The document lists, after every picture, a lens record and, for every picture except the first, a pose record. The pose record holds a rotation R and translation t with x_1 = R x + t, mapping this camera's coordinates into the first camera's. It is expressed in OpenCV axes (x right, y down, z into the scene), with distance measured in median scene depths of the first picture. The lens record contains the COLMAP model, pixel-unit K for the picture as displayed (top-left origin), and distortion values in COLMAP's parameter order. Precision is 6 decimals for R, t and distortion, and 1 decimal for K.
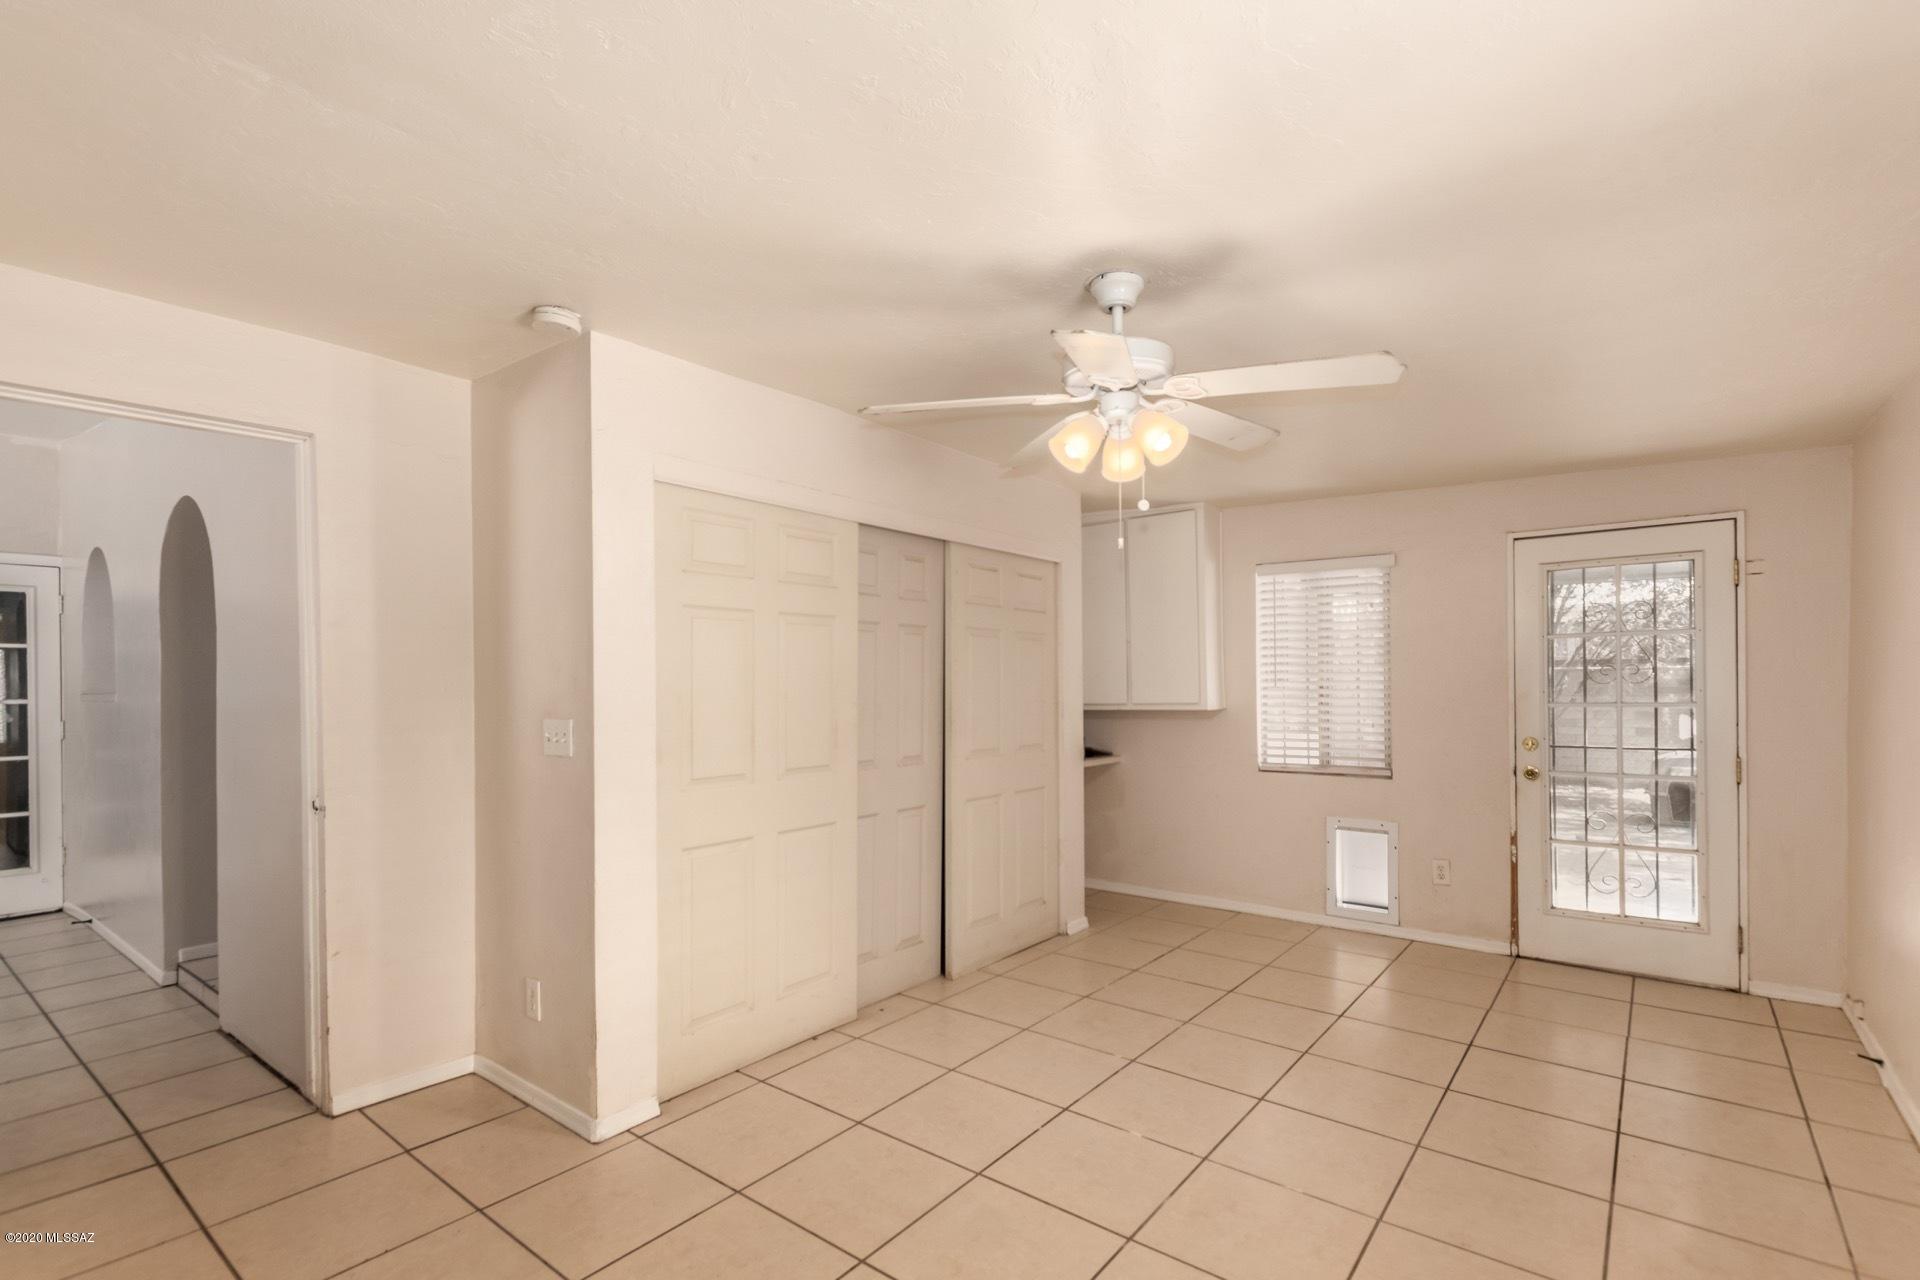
lens RADIAL K [[893.5, 0, 957.5], [0, 893.5, 654.5], [0, 0, 1]] dist [0.003462, -0.001081]
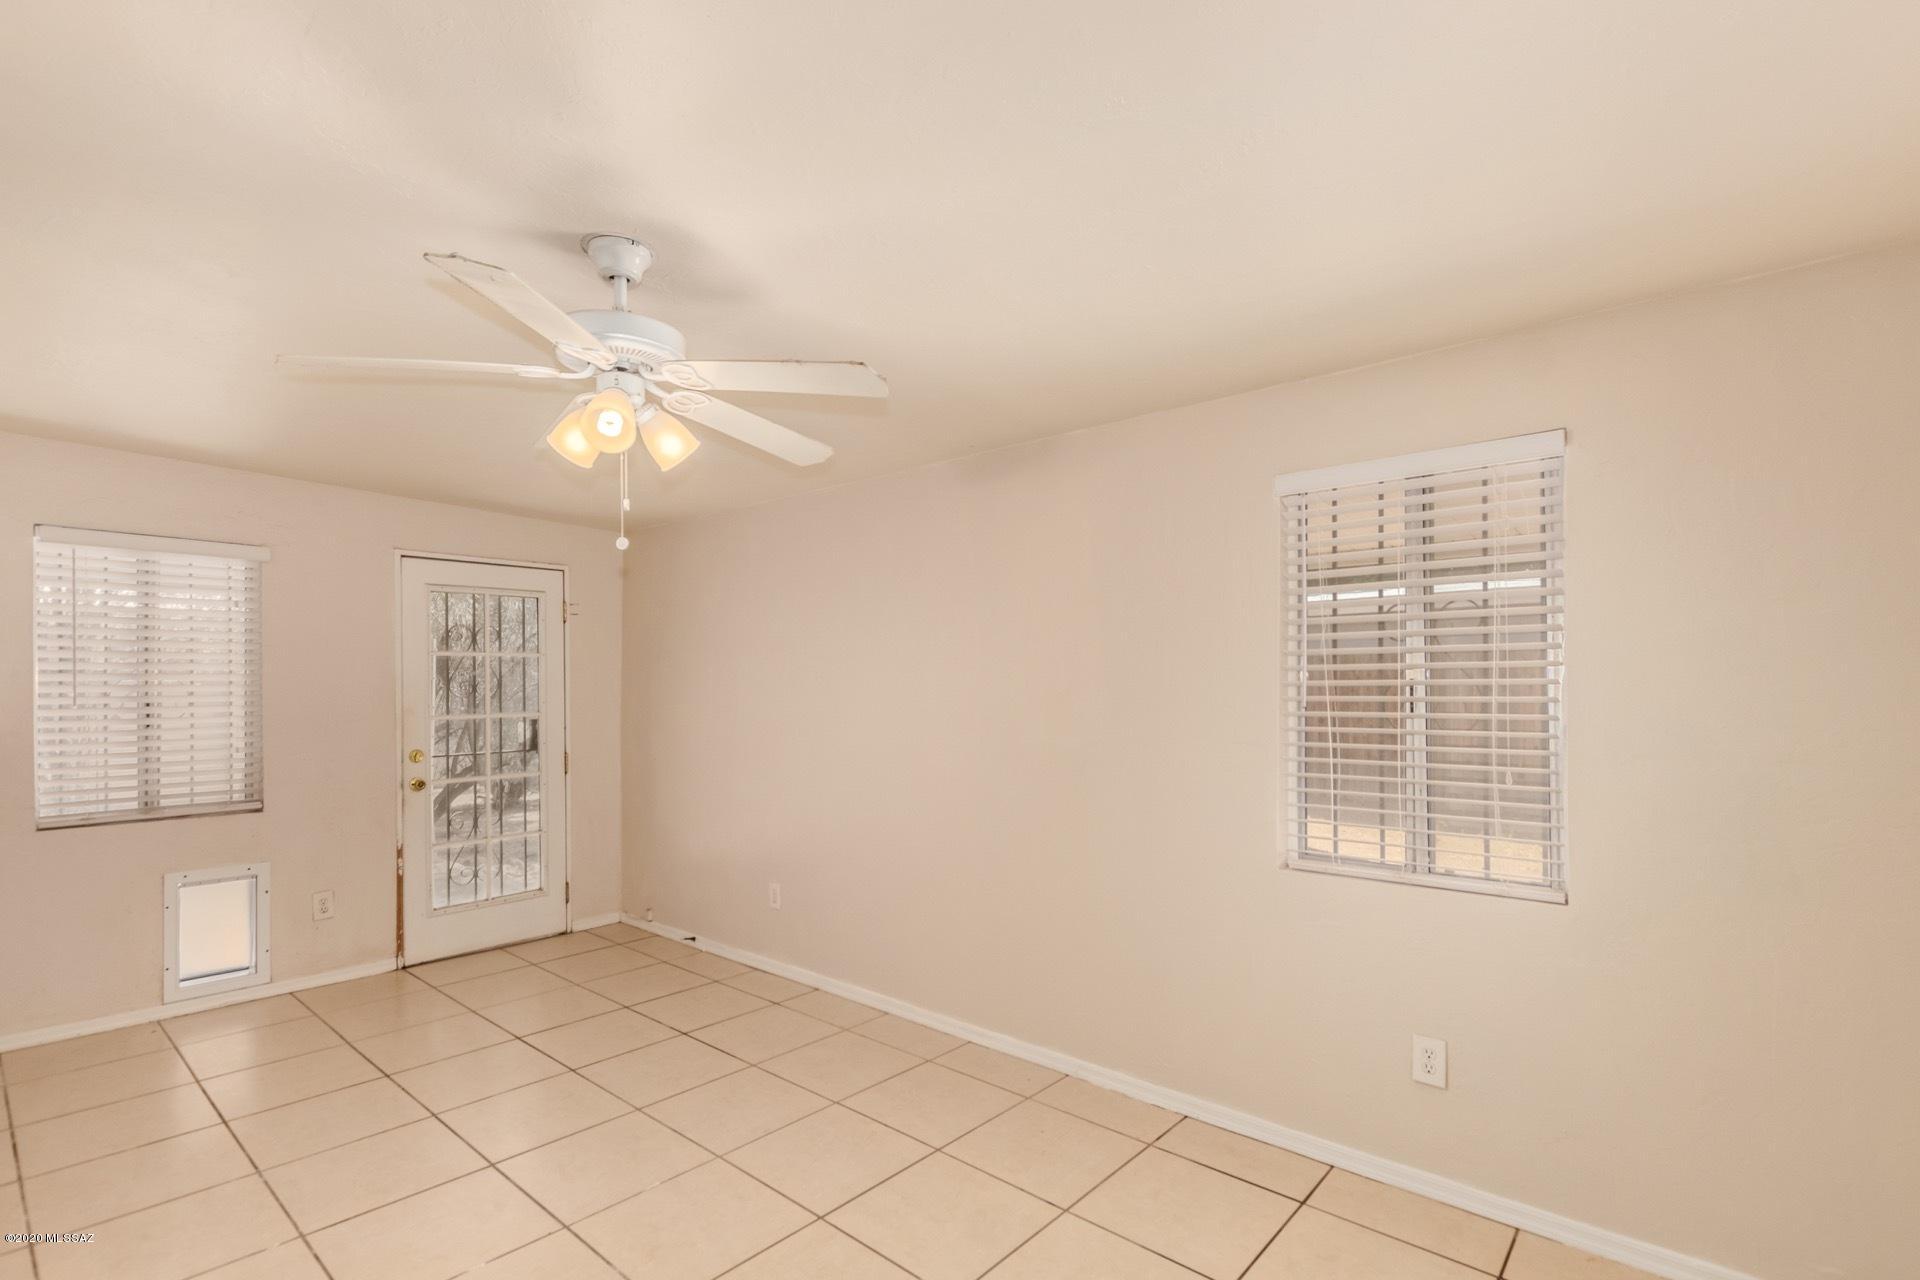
lens RADIAL K [[886.7, 0, 960.0], [0, 886.7, 640.0], [0, 0, 1]] dist [-0.000321, -0.000792]
pose [[0.047945, 0.058572, 0.997131, -0.346570], [-0.026521, 0.998002, -0.057348, 0.007821], [-0.998498, -0.023695, 0.049402, 0.313906]]
